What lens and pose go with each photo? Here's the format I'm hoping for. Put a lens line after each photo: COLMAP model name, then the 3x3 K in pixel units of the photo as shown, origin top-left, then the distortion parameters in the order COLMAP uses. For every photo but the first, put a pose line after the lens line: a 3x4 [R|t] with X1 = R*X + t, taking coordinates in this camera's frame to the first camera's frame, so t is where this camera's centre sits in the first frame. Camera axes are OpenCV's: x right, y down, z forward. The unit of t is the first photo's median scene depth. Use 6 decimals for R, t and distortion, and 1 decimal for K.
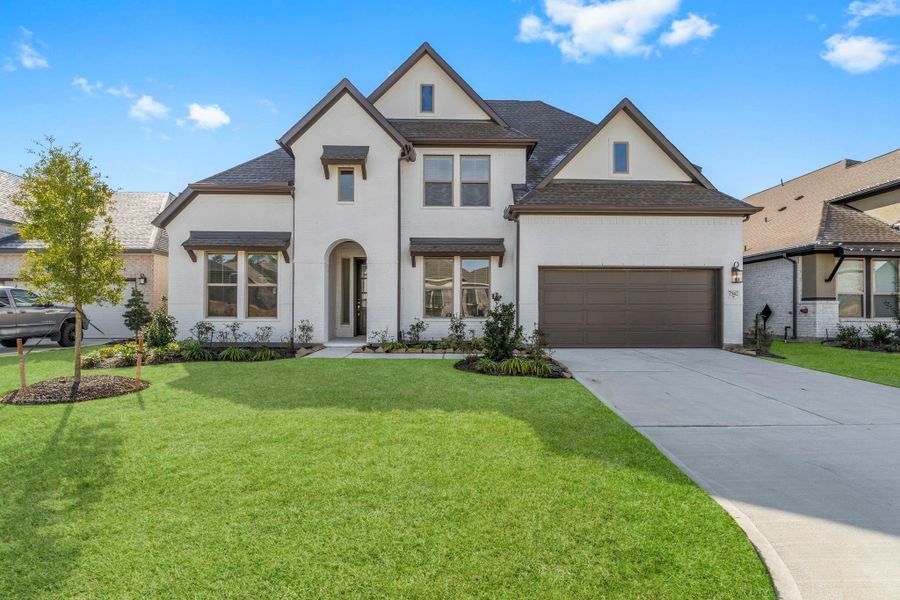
lens RADIAL K [[358.2, 0, 457.4], [0, 358.2, 303.9], [0, 0, 1]] dist [0.001134, 0.000156]
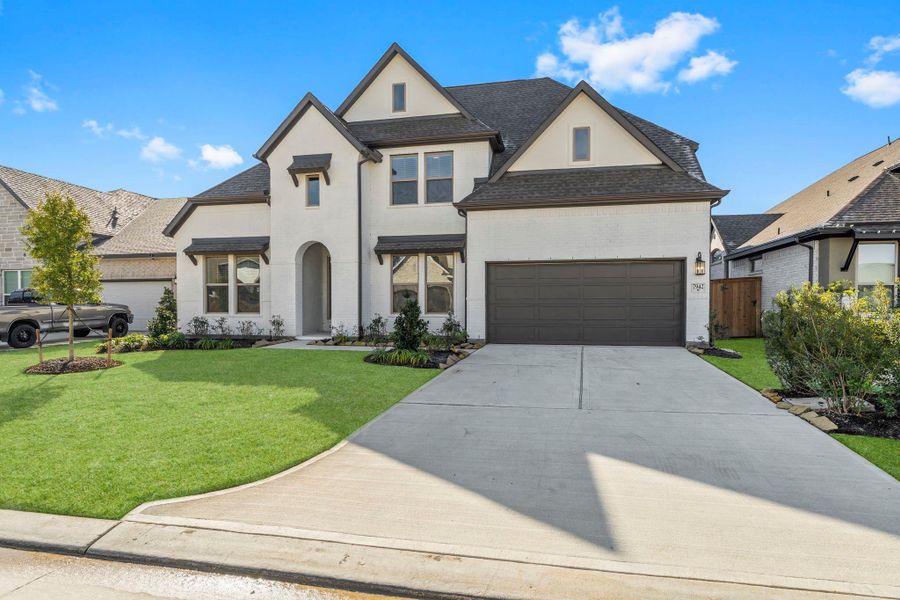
lens RADIAL K [[396.1, 0, 450.0], [0, 396.1, 304.2], [0, 0, 1]] dist [0.001869, 0.000173]
pose [[0.981061, -0.004439, -0.193647, 0.322782], [0.007729, 0.999838, 0.016236, -0.005220], [0.193544, -0.017425, 0.980937, -0.100627]]
